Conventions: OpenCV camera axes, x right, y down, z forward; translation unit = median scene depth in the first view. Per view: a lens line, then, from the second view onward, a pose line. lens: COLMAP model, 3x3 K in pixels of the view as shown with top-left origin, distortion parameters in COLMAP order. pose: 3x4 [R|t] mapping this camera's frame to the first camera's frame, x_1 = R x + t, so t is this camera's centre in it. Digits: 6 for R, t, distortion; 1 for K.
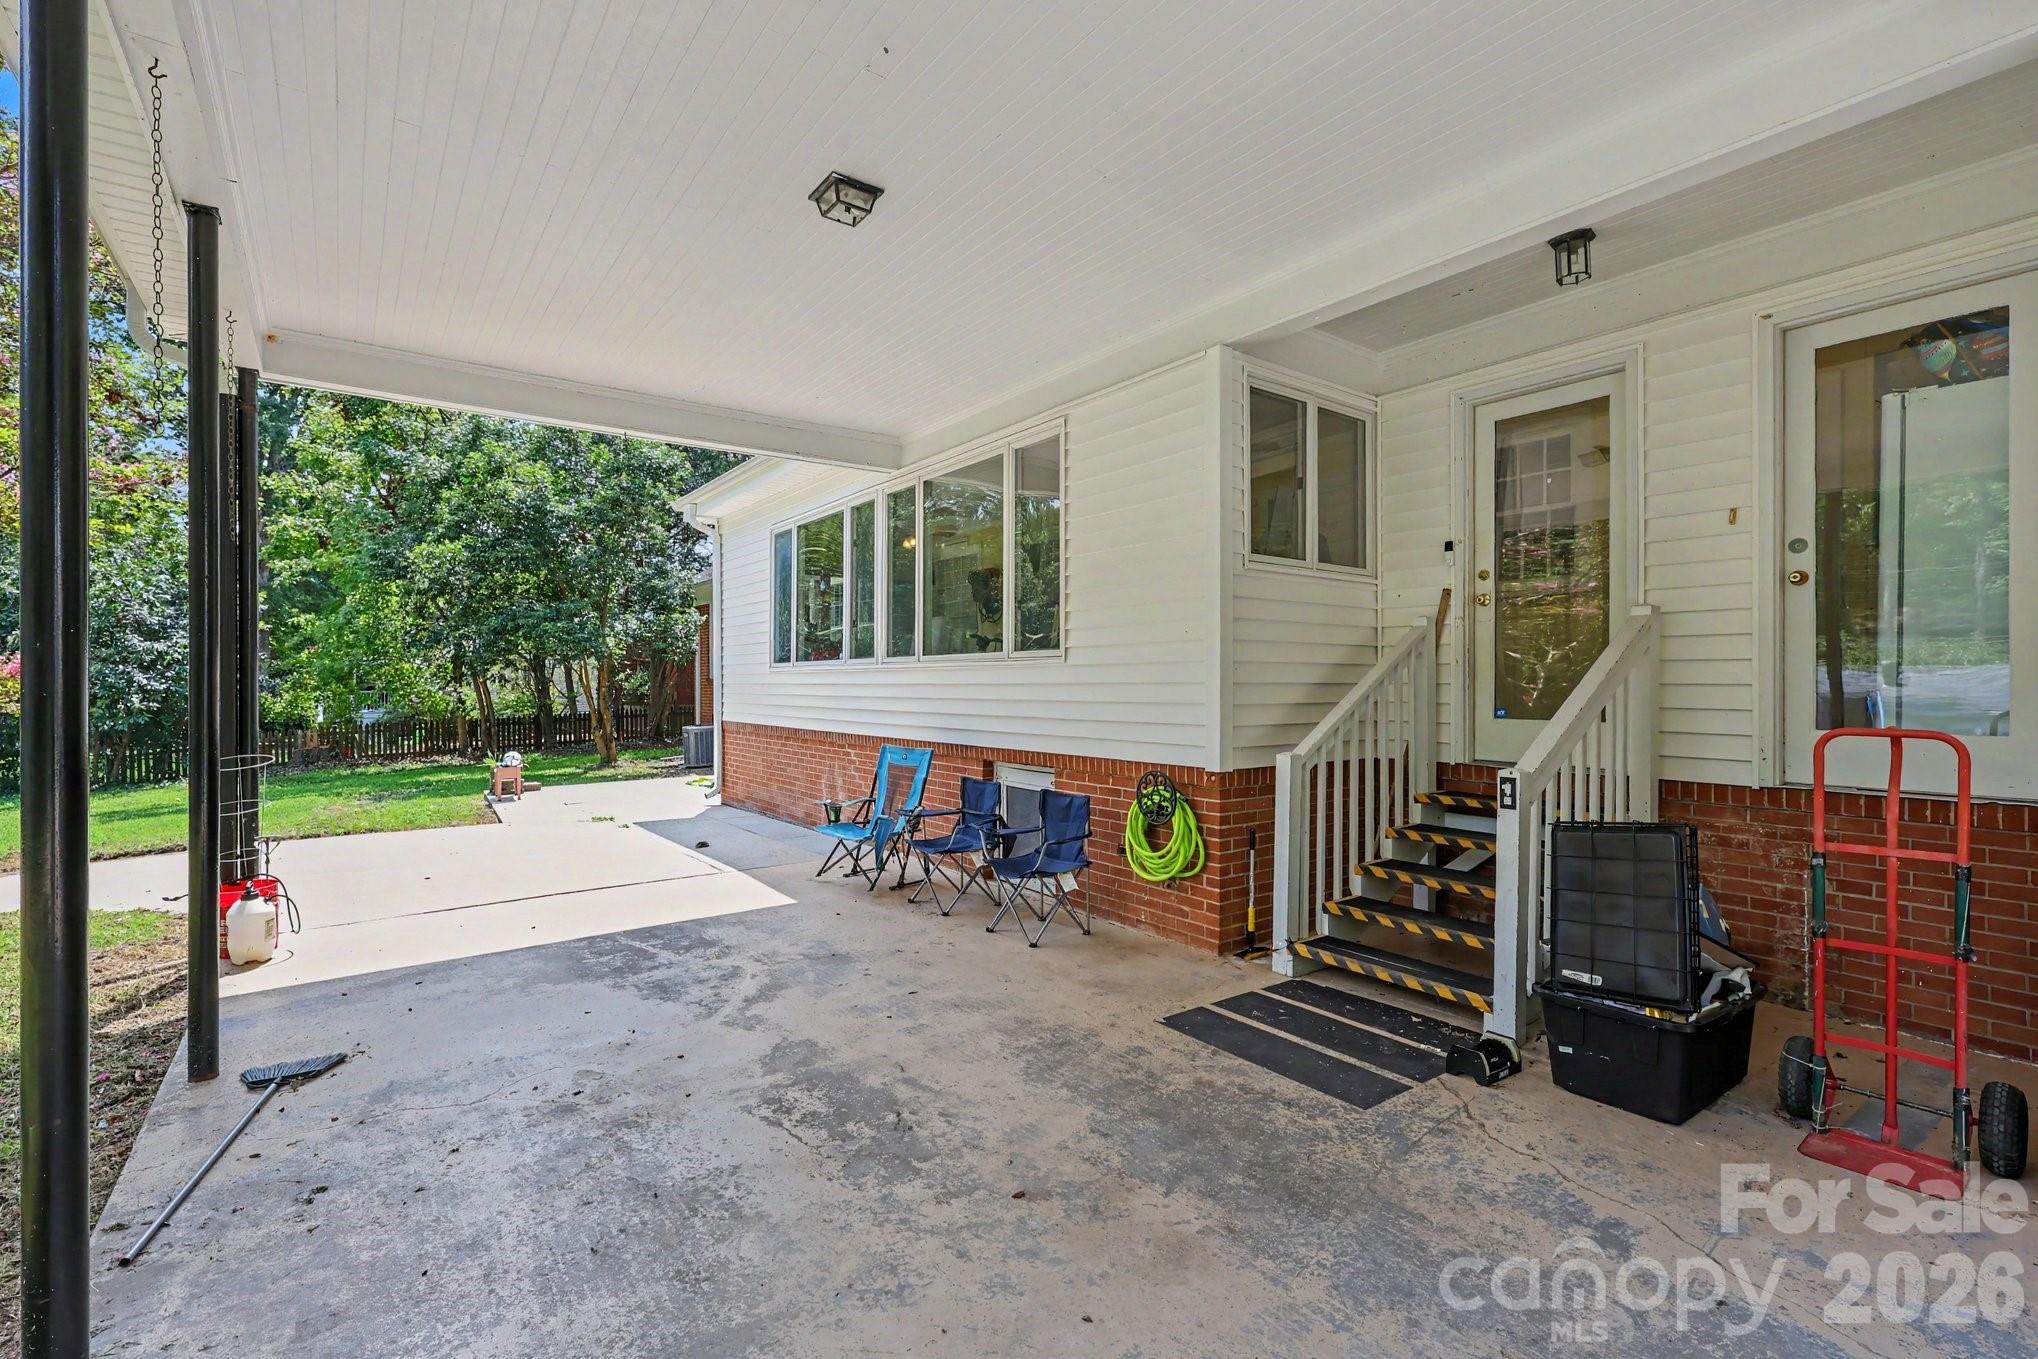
lens RADIAL K [[926.1, 0, 1010.6], [0, 926.1, 687.1], [0, 0, 1]] dist [-0.033968, -0.000621]
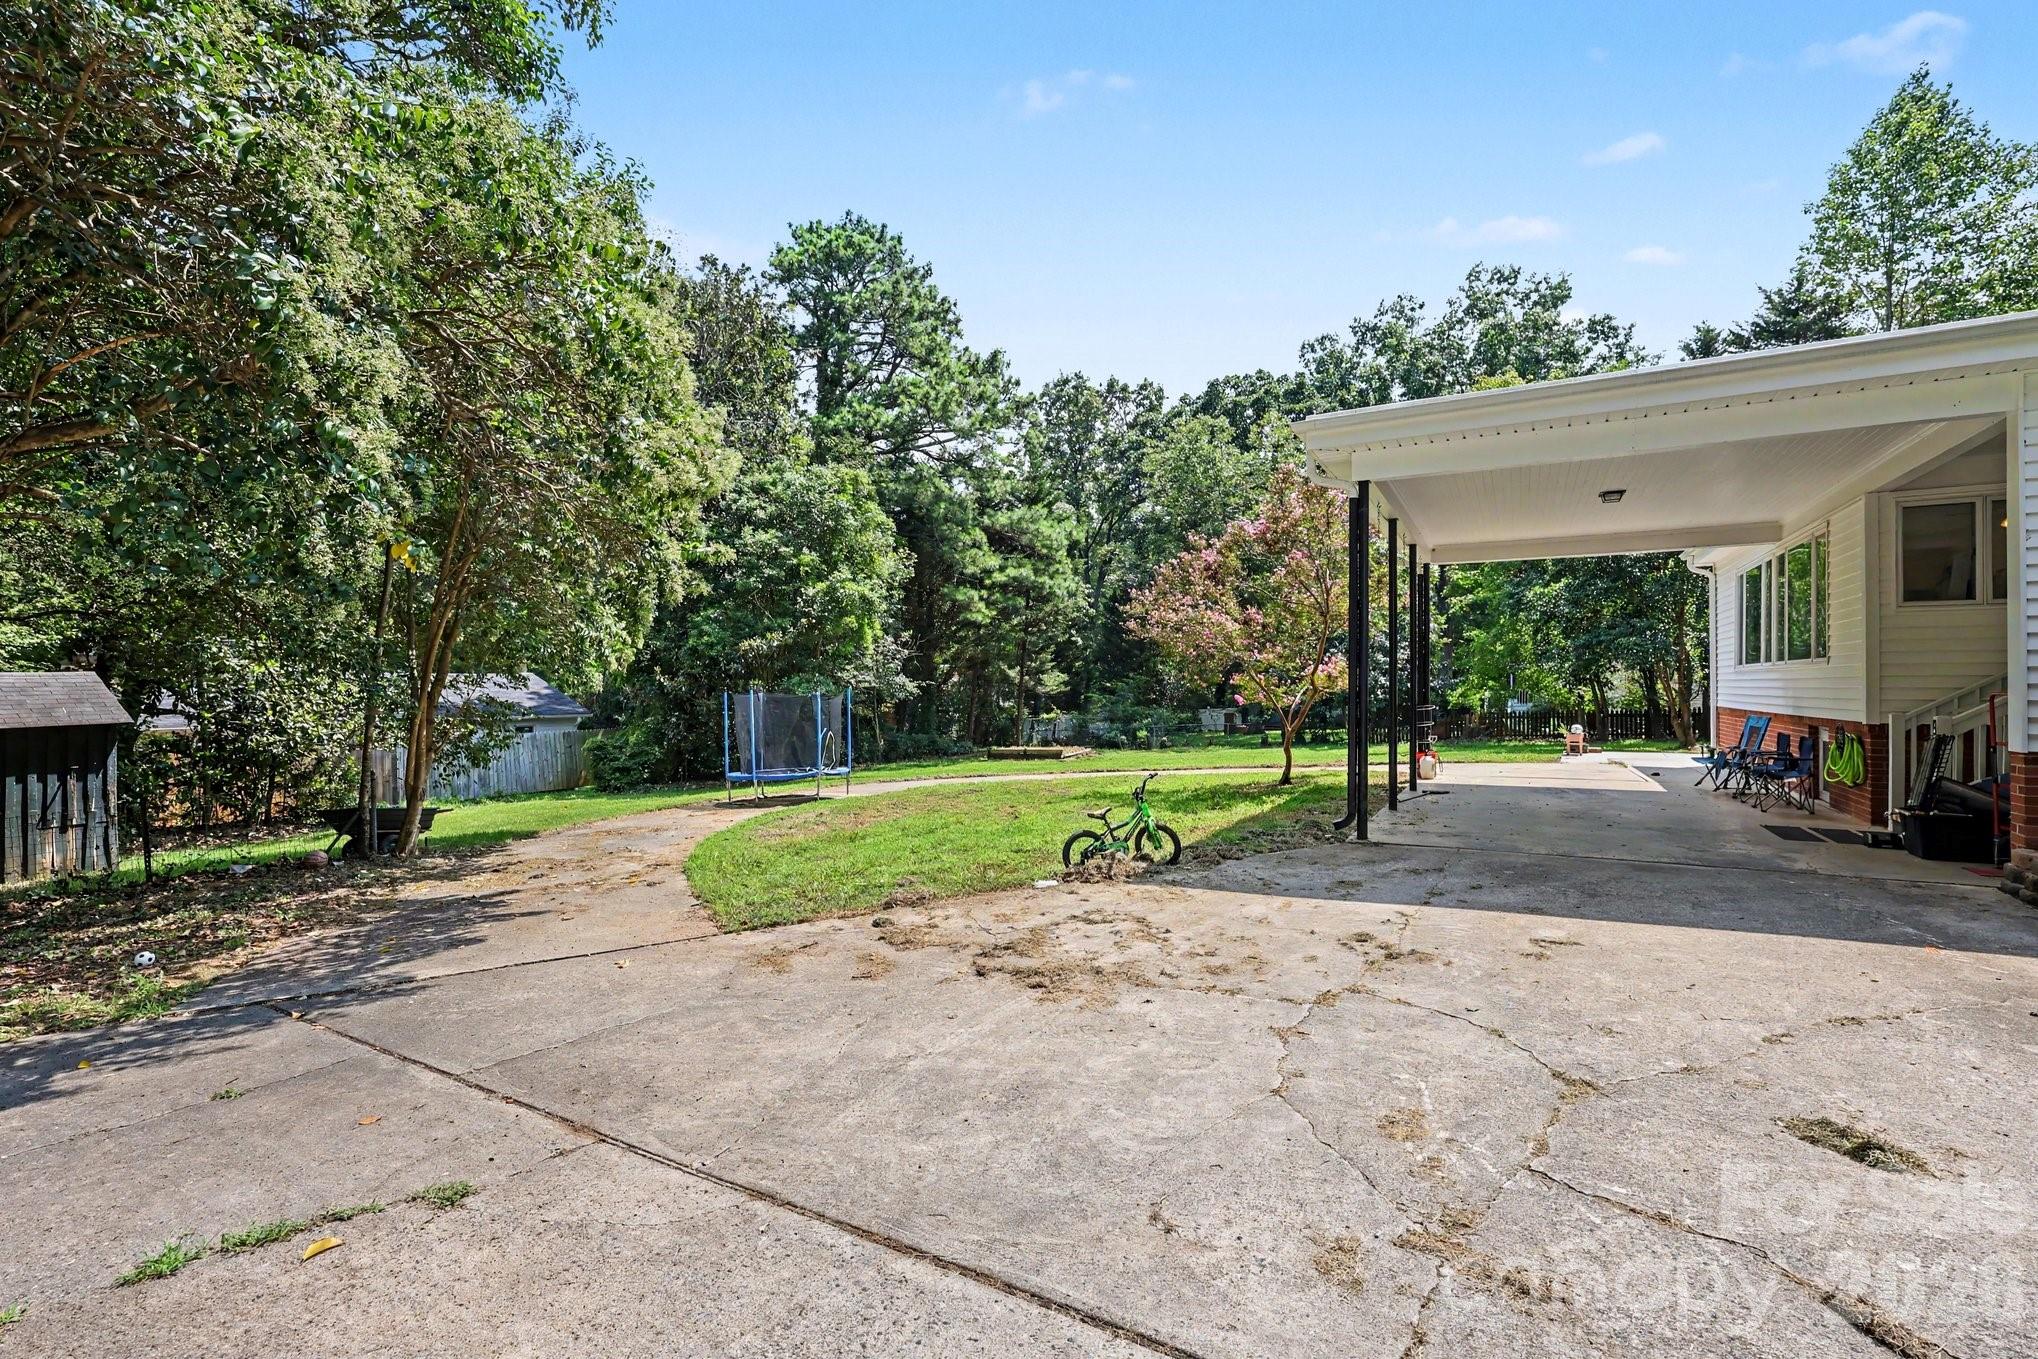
lens RADIAL K [[926.1, 0, 1011.7], [0, 926.1, 686.2], [0, 0, 1]] dist [-0.033968, -0.000621]
pose [[0.420820, -0.003142, -0.907139, 0.379979], [-0.000283, 0.999993, -0.003595, 0.007657], [0.907144, 0.001770, 0.420816, -0.434259]]
